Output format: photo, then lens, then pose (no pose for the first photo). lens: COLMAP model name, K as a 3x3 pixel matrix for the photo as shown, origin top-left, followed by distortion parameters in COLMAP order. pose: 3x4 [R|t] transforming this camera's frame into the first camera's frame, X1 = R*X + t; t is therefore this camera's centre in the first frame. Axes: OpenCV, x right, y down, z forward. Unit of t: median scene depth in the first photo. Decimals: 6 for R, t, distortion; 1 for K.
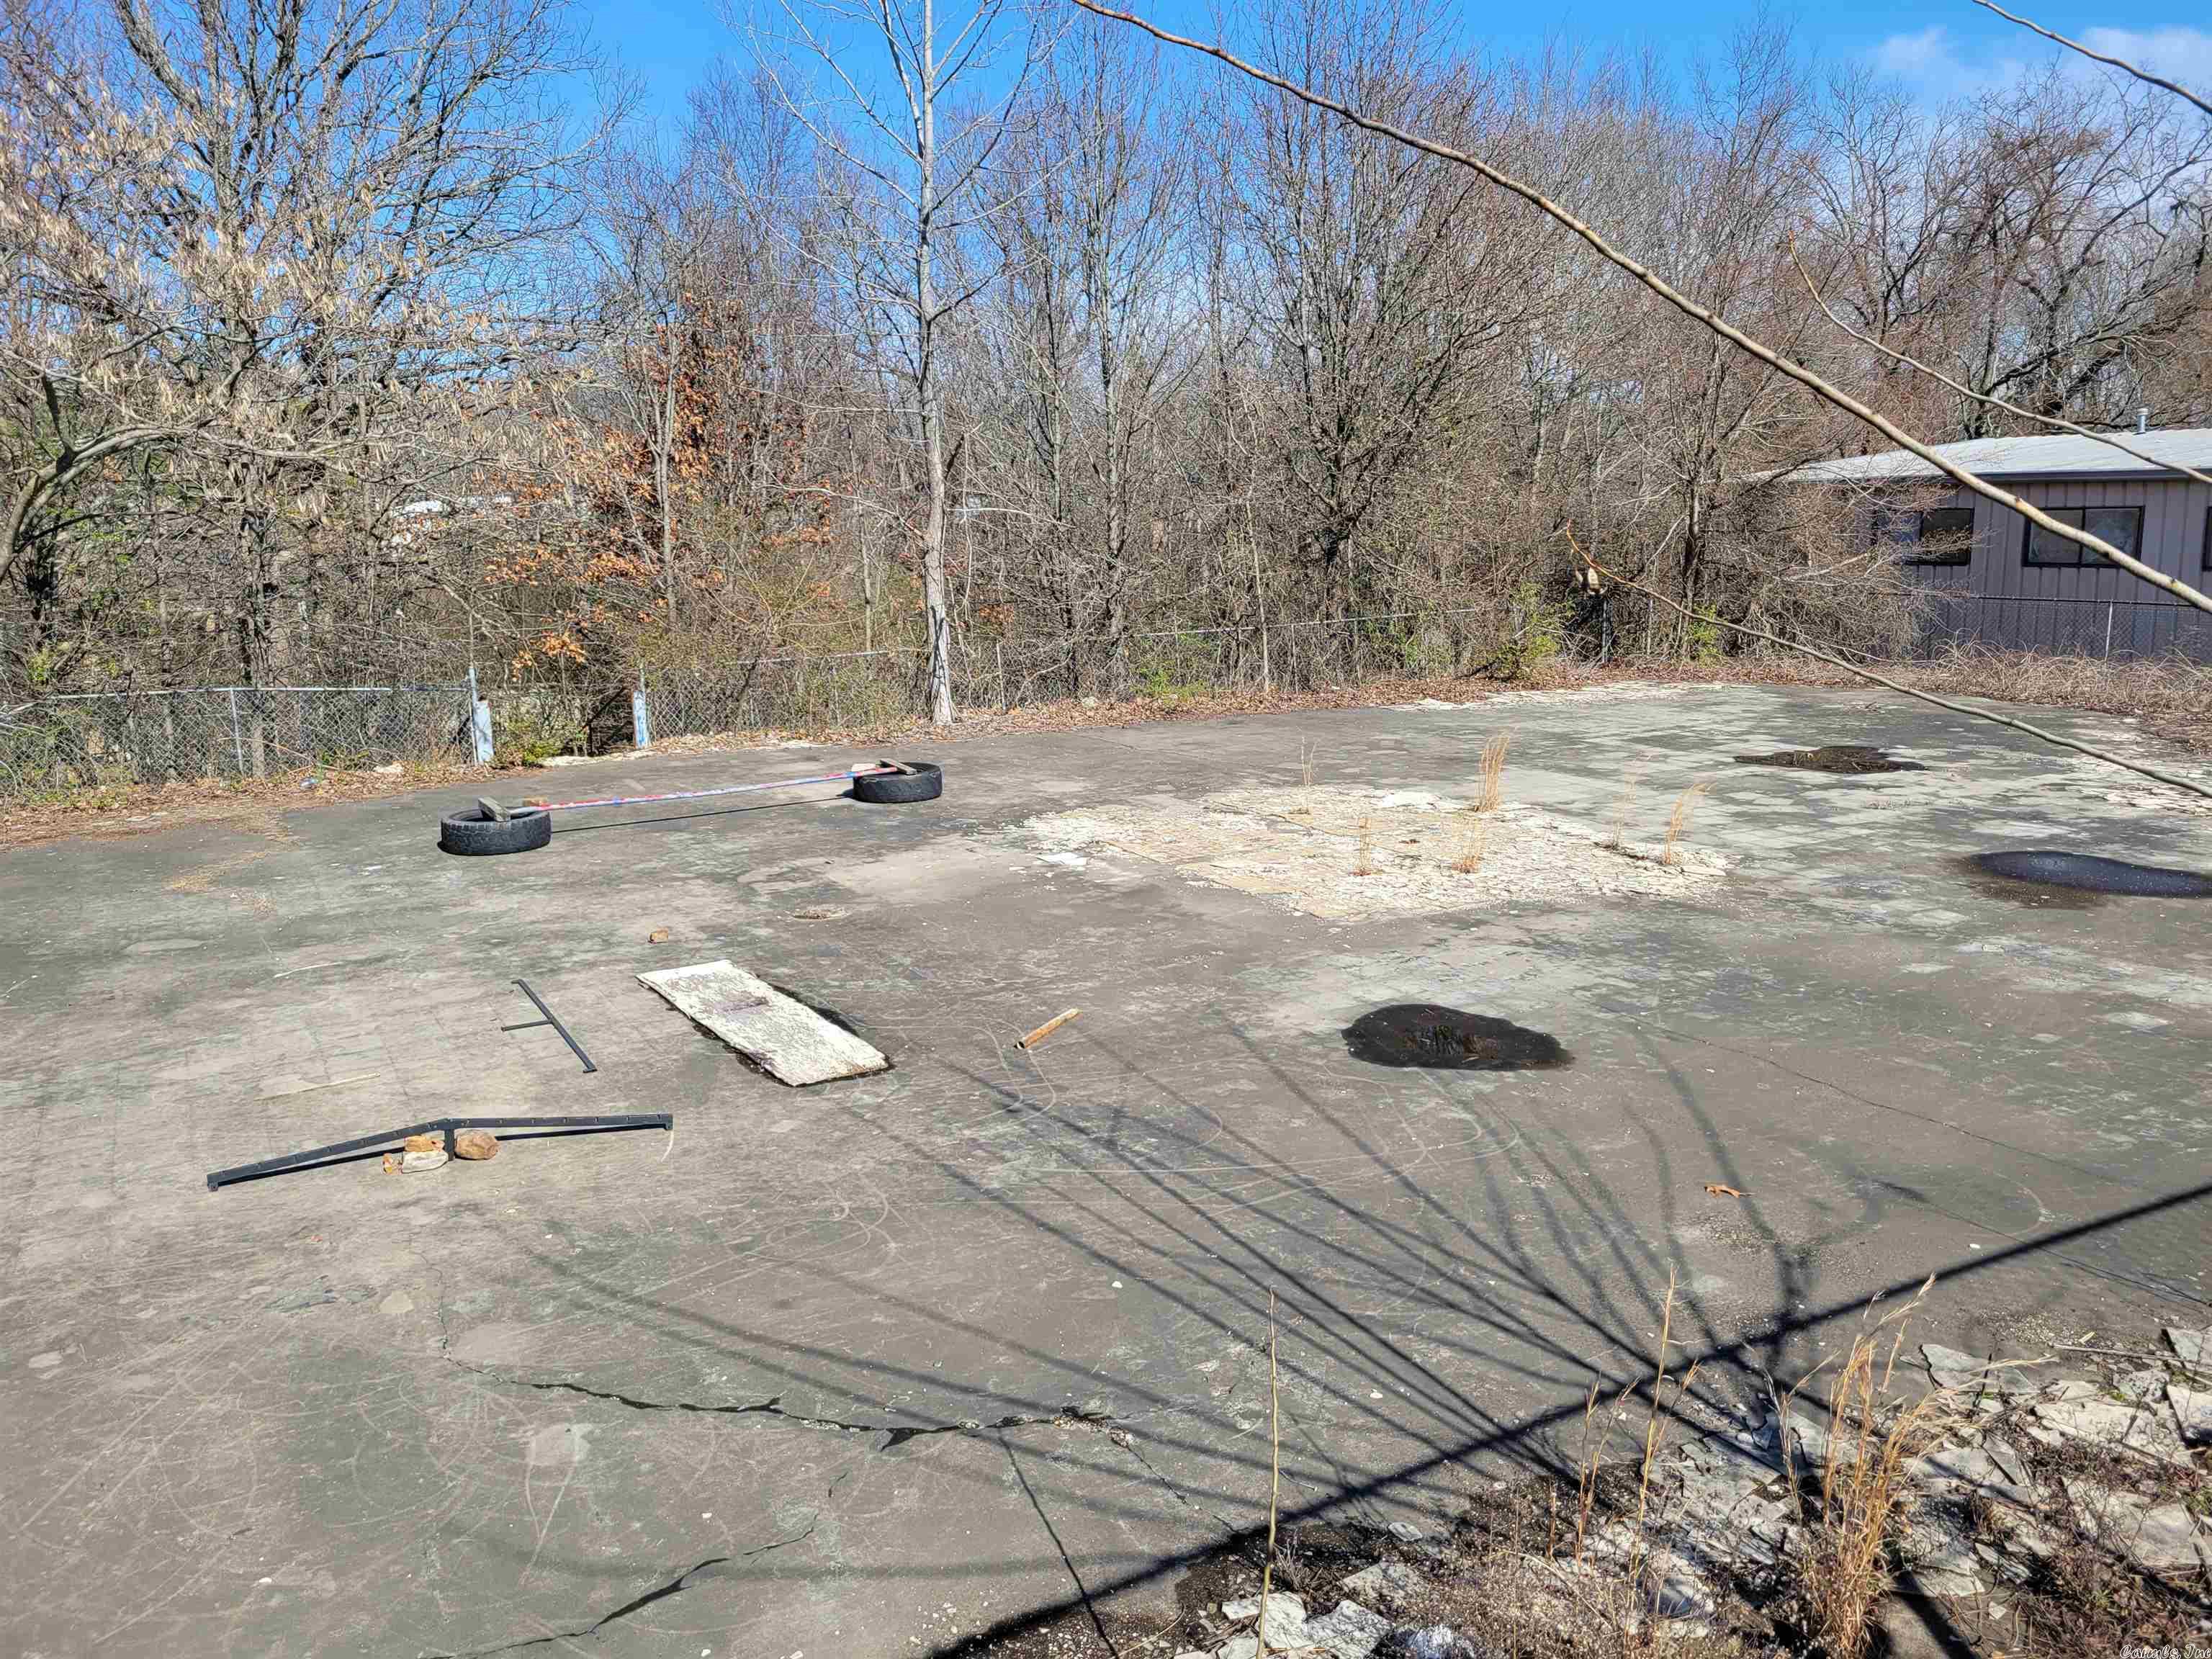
lens RADIAL K [[1773.1, 0, 1098.0], [0, 1773.1, 844.3], [0, 0, 1]] dist [0.059887, -0.083537]
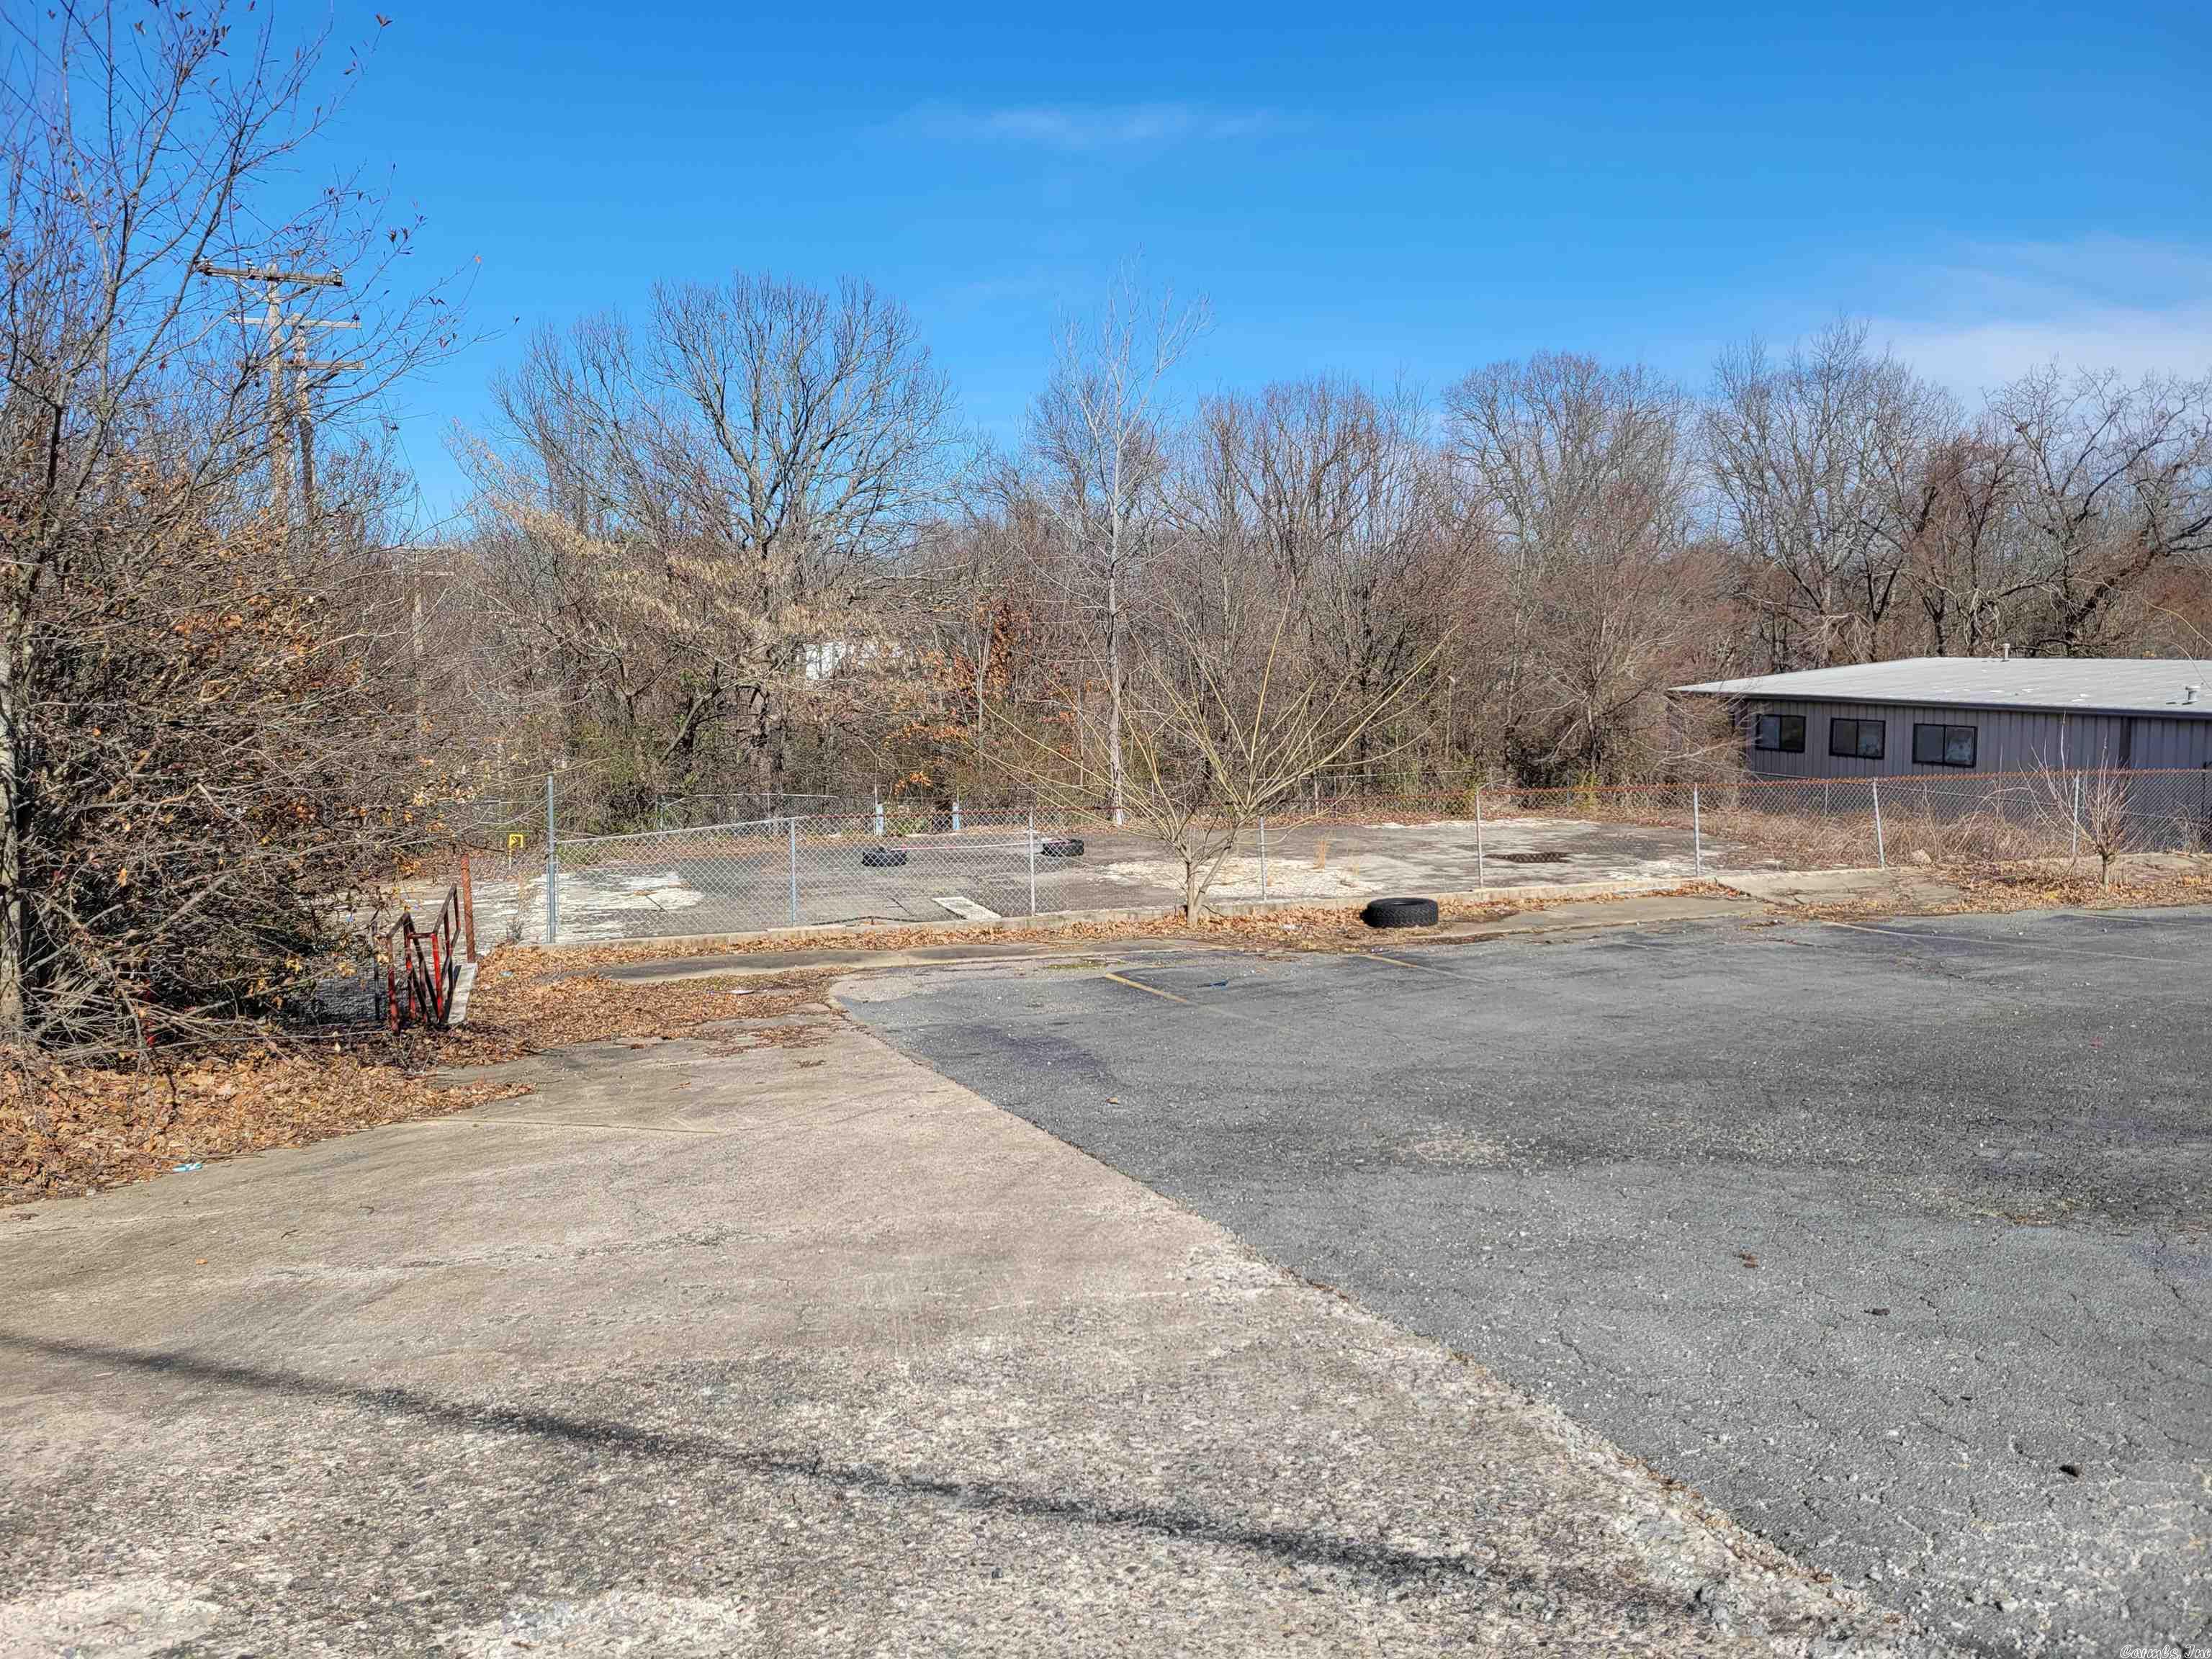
lens RADIAL K [[1773.1, 0, 1098.0], [0, 1773.1, 844.3], [0, 0, 1]] dist [0.059887, -0.083537]
pose [[0.979024, 0.040682, -0.199641, 0.283943], [-0.054659, 0.996387, -0.065005, 0.078404], [0.196275, 0.074554, 0.977711, -0.867412]]
